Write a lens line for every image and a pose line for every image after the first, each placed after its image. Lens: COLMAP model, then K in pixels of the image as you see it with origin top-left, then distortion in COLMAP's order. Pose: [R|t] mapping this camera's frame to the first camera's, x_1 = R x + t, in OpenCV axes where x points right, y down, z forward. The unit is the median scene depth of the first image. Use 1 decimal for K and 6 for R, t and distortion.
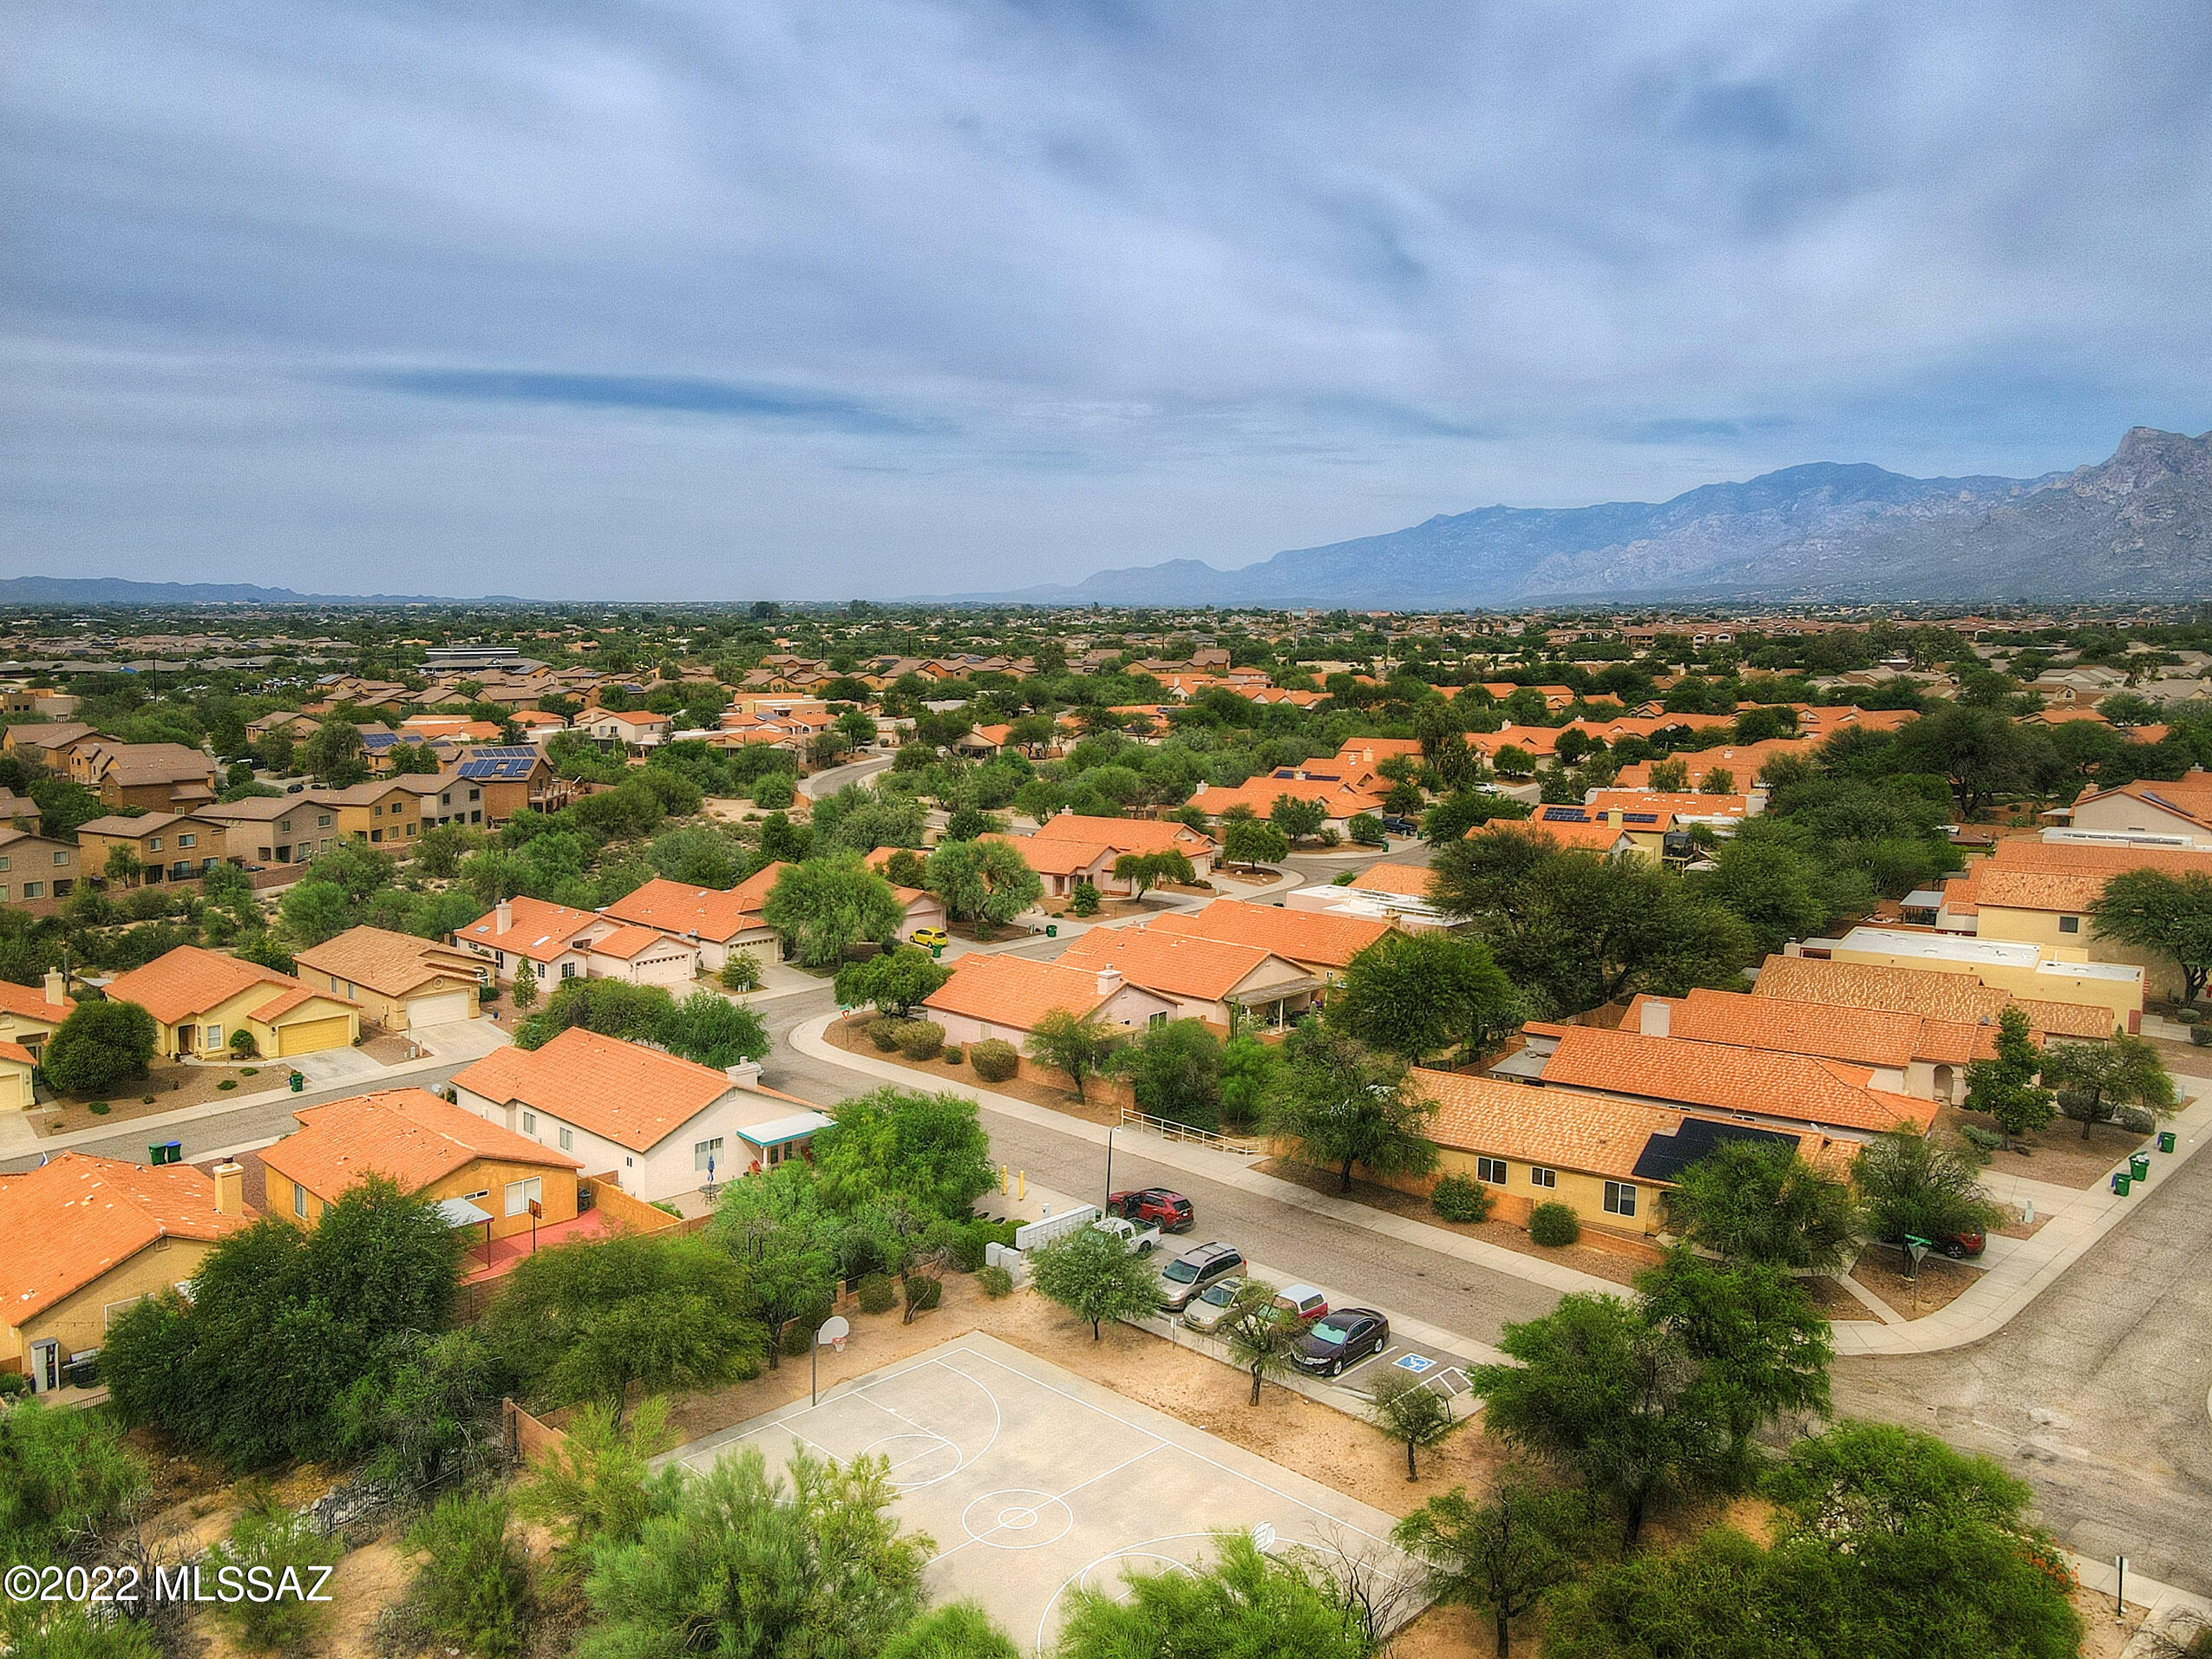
lens RADIAL K [[1777.6, 0, 1106.0], [0, 1777.6, 829.5], [0, 0, 1]] dist [0.033486, 0.006275]
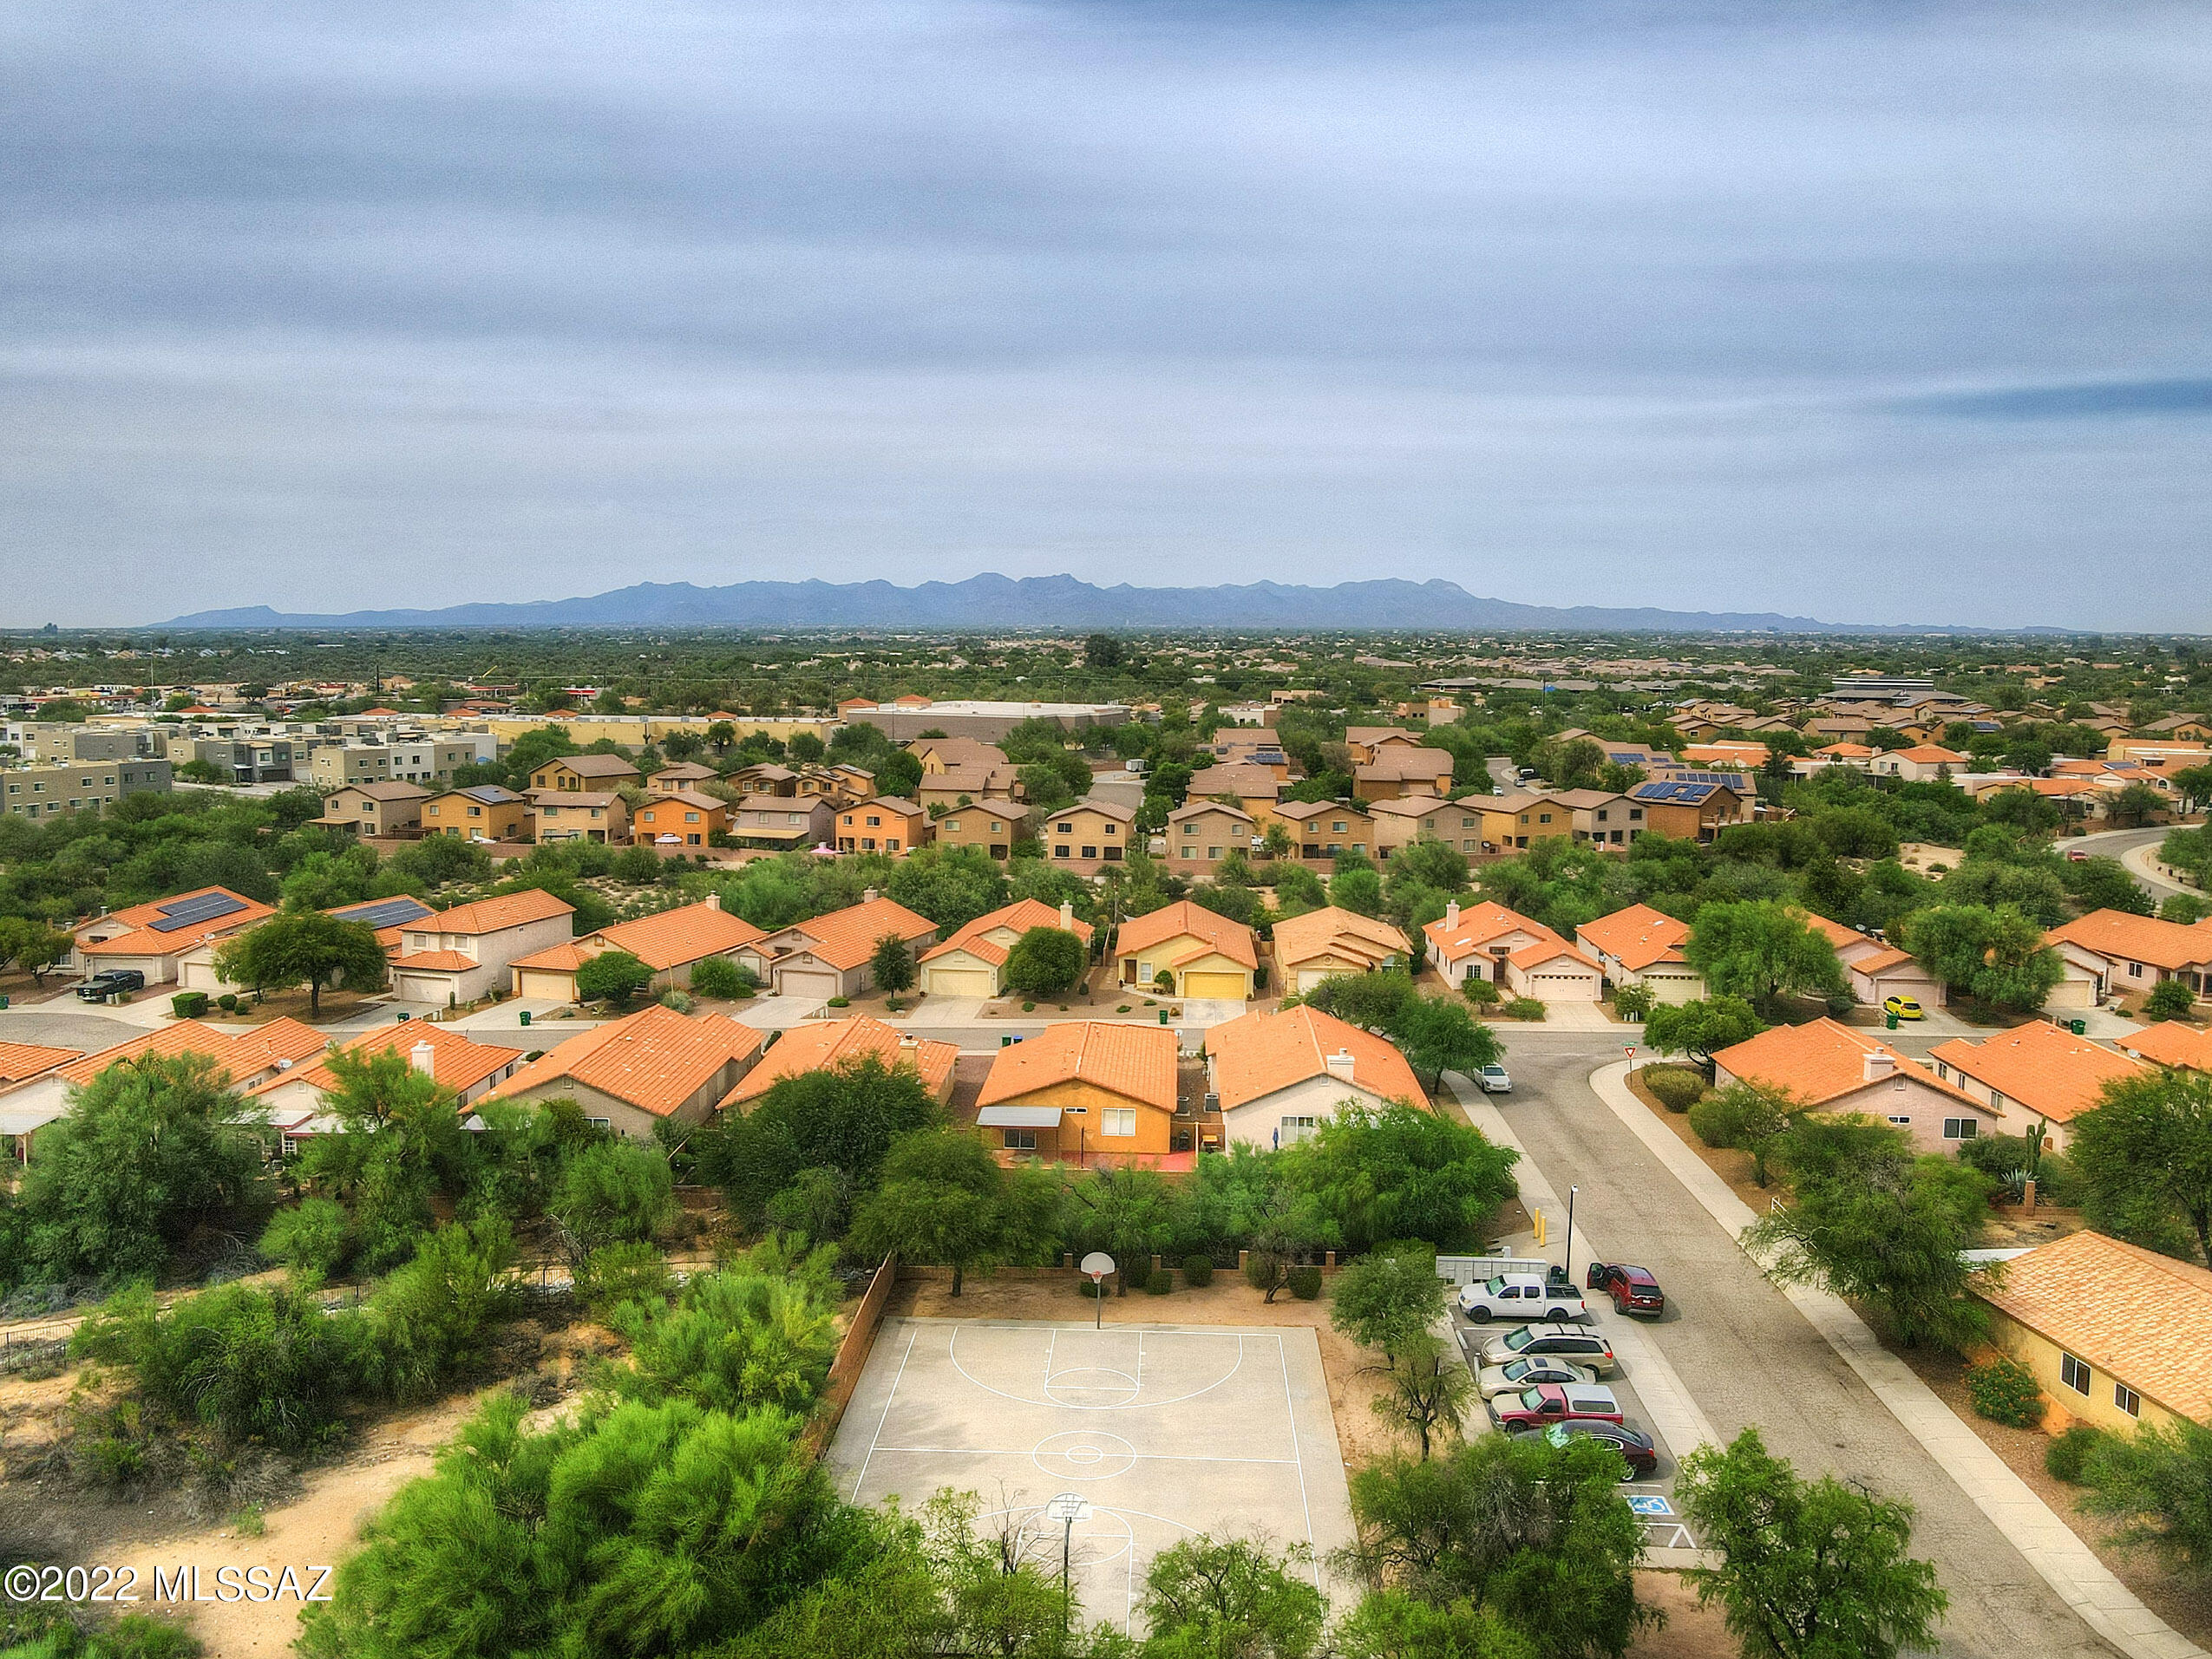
lens RADIAL K [[1777.6, 0, 1106.0], [0, 1777.6, 829.5], [0, 0, 1]] dist [0.033486, 0.006275]
pose [[0.698467, 0.096464, -0.709111, 0.227413], [-0.108071, 0.993728, 0.028733, -0.009746], [0.707435, 0.056565, 0.704511, 0.070809]]
